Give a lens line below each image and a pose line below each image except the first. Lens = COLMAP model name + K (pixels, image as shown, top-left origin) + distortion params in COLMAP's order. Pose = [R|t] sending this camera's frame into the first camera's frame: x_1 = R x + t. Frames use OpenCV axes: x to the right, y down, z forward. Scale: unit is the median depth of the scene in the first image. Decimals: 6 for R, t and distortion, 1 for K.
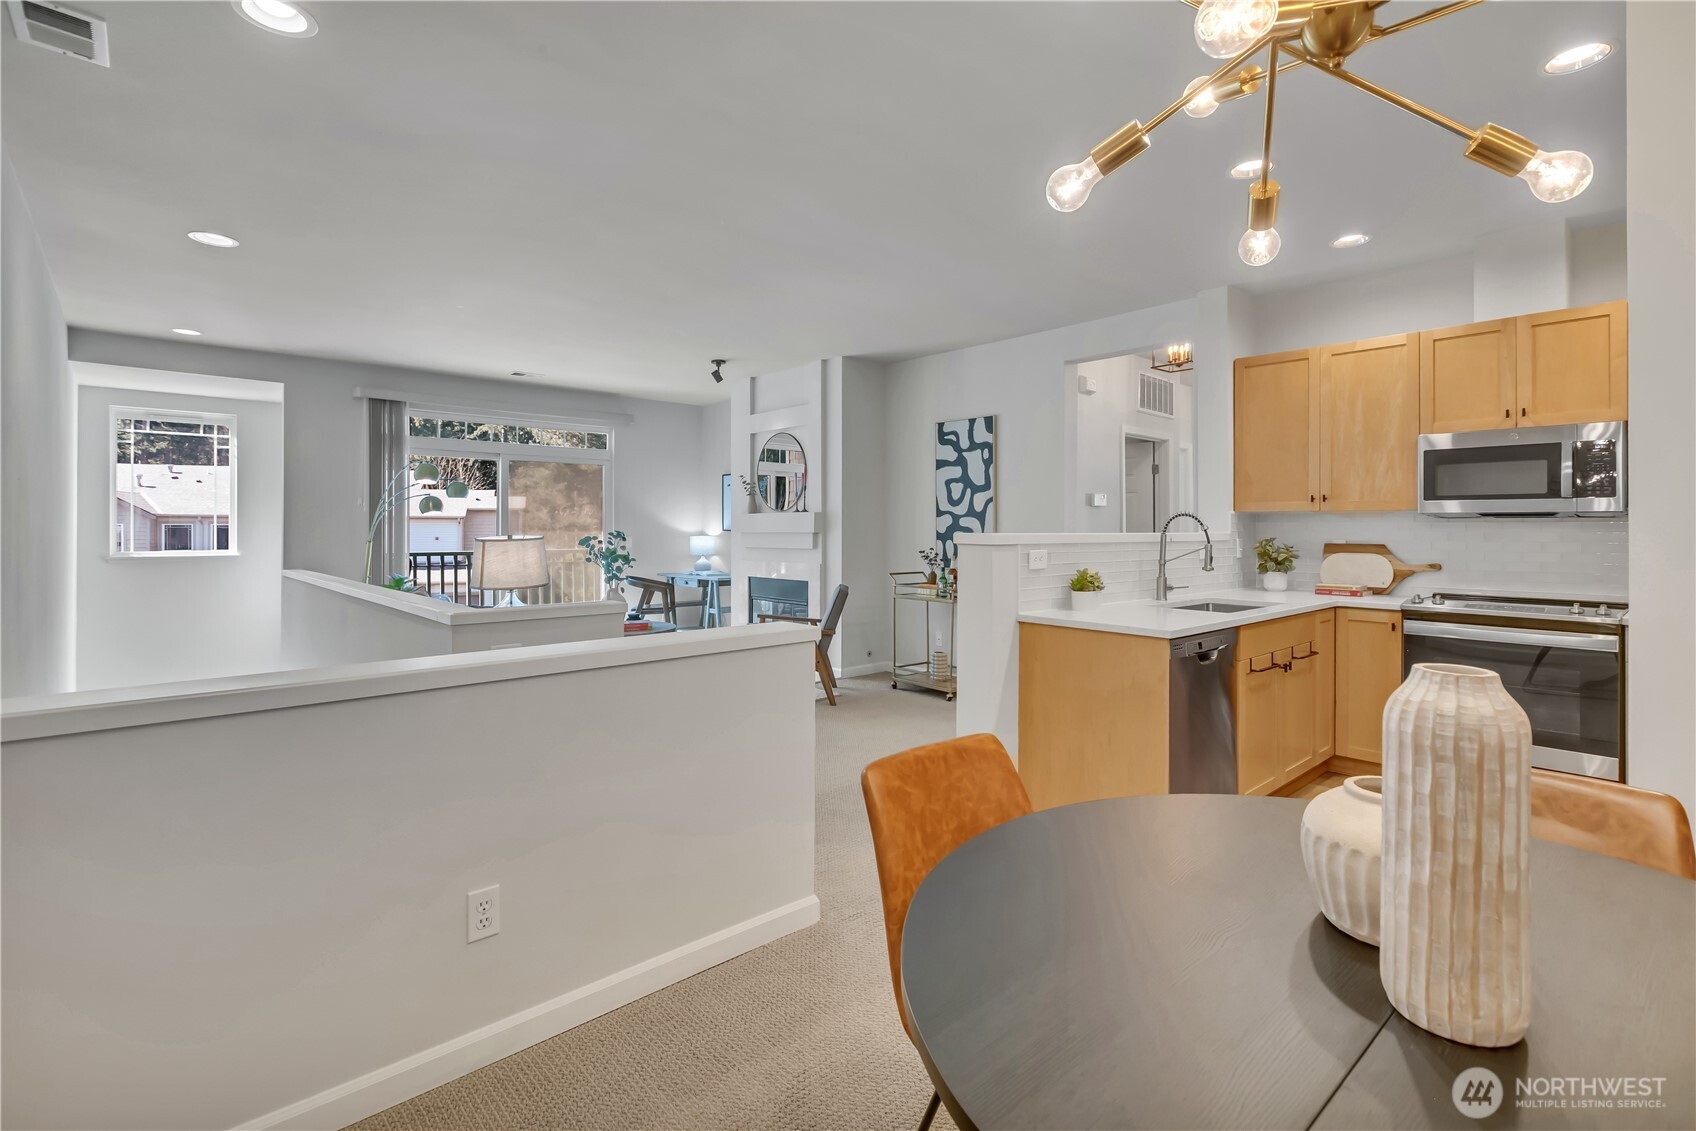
lens RADIAL K [[807.8, 0, 837.3], [0, 807.8, 523.8], [0, 0, 1]] dist [-0.001324, 0.000047]
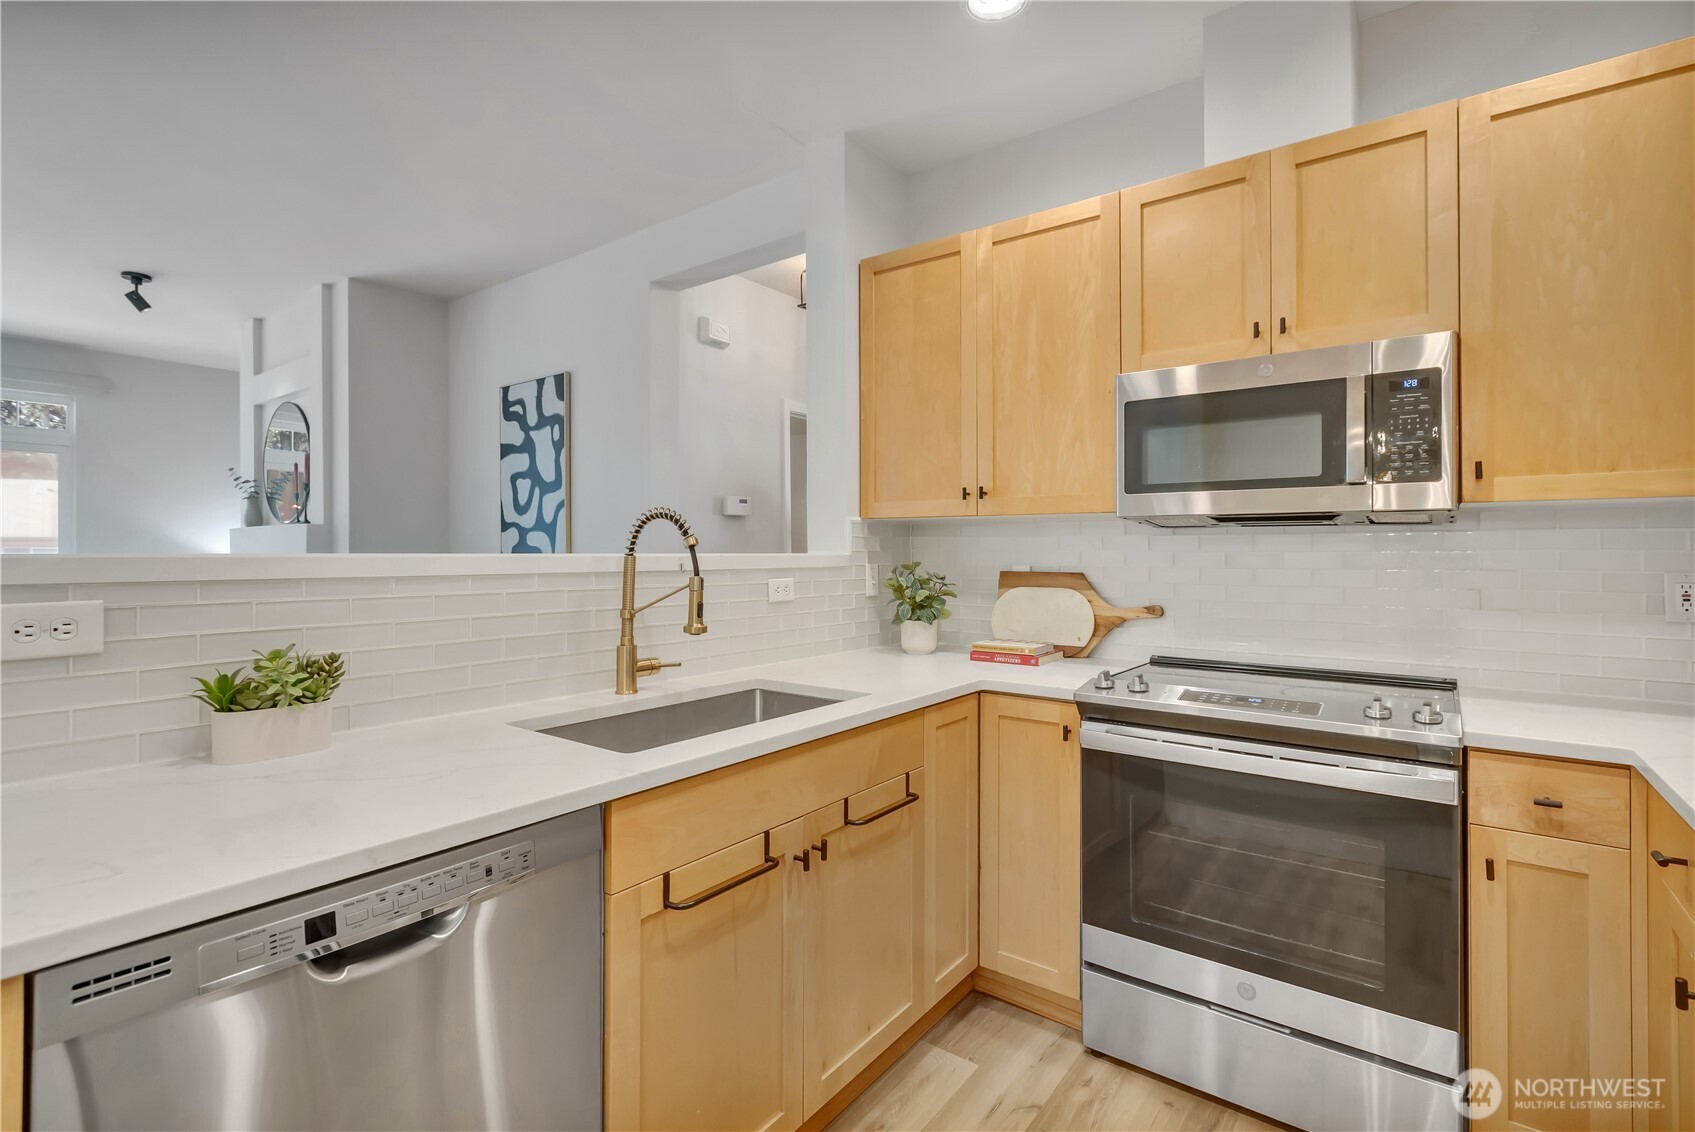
lens RADIAL K [[807.3, 0, 847.1], [0, 807.3, 544.6], [0, 0, 1]] dist [-0.001324, 0.000047]
pose [[0.981135, -0.000008, 0.193325, 0.380482], [0.000980, 0.999987, -0.004933, 0.007377], [-0.193323, 0.005030, 0.981122, 0.436303]]
